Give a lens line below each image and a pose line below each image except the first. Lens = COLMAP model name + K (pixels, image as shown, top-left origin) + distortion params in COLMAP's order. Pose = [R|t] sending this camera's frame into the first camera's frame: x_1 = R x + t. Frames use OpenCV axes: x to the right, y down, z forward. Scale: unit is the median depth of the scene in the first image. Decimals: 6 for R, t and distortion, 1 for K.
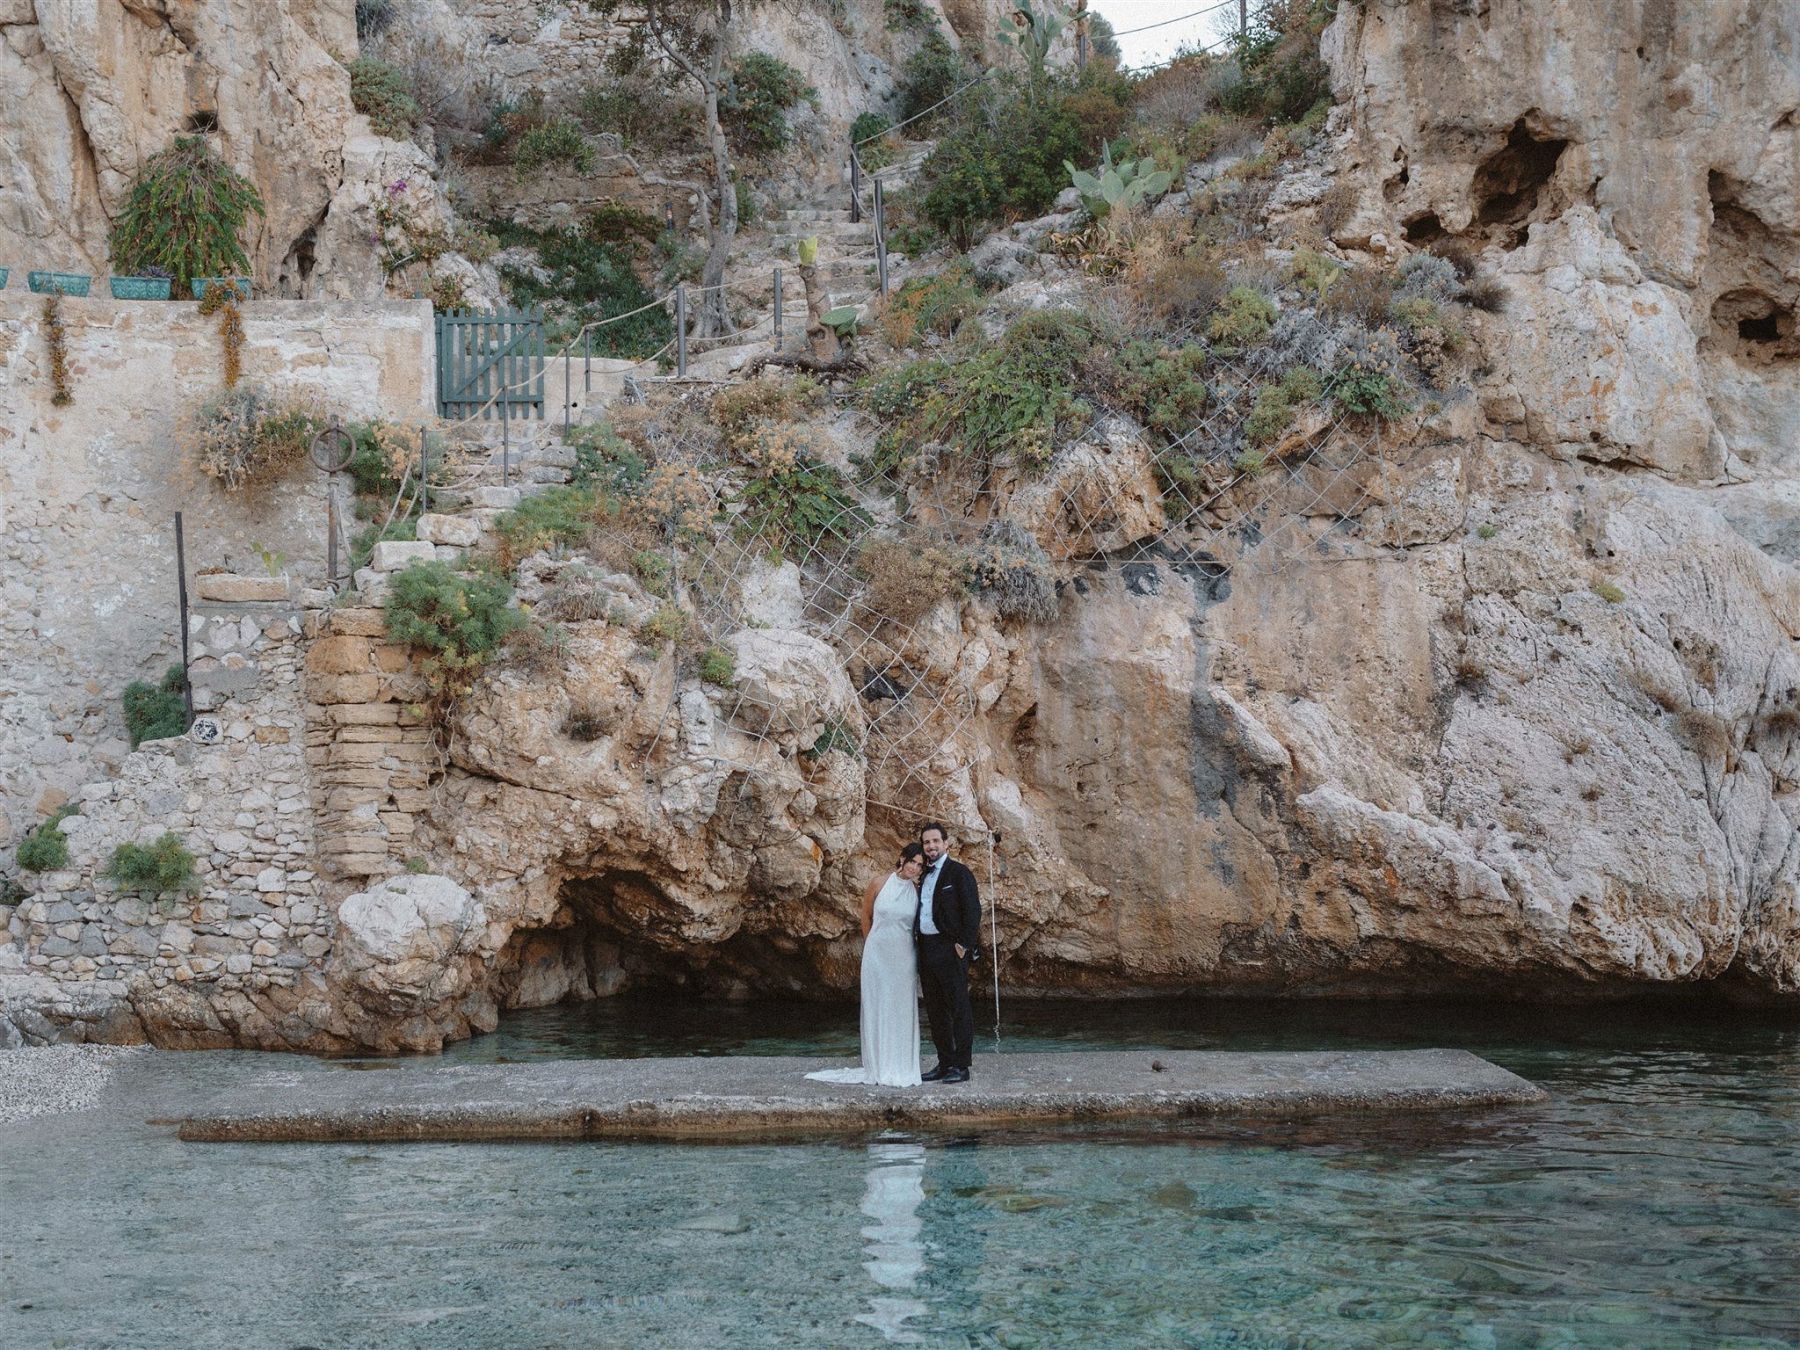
lens RADIAL K [[1541.4, 0, 900.0], [0, 1541.4, 675.0], [0, 0, 1]] dist [-0.000547, -0.000342]
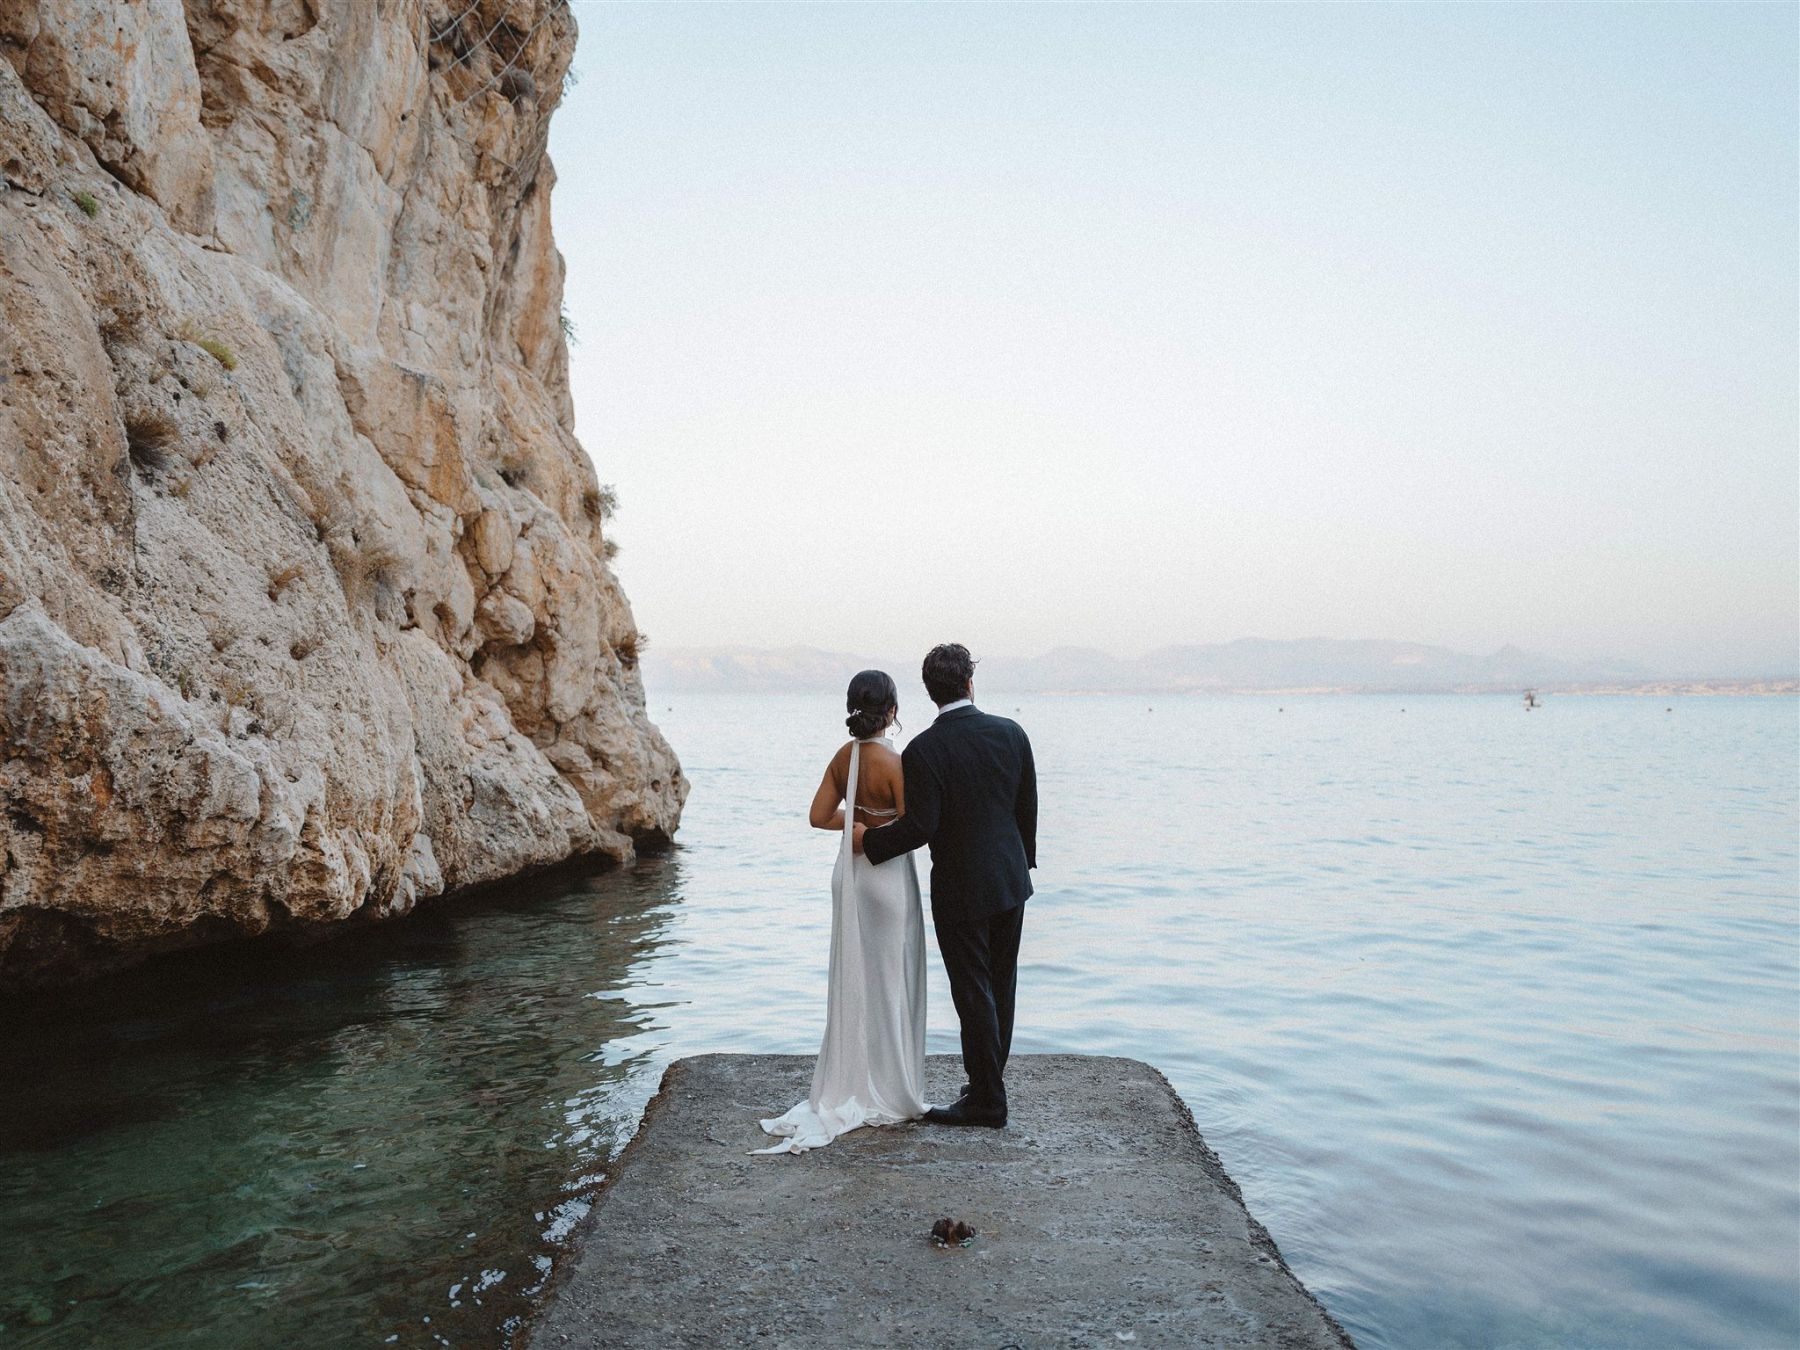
lens RADIAL K [[1541.4, 0, 900.0], [0, 1541.4, 675.0], [0, 0, 1]] dist [-0.000547, -0.000342]
pose [[0.216299, 0.021569, 0.976089, -0.135847], [-0.077089, 0.997012, -0.004948, 0.071825], [-0.973279, -0.074175, 0.217315, 0.609055]]
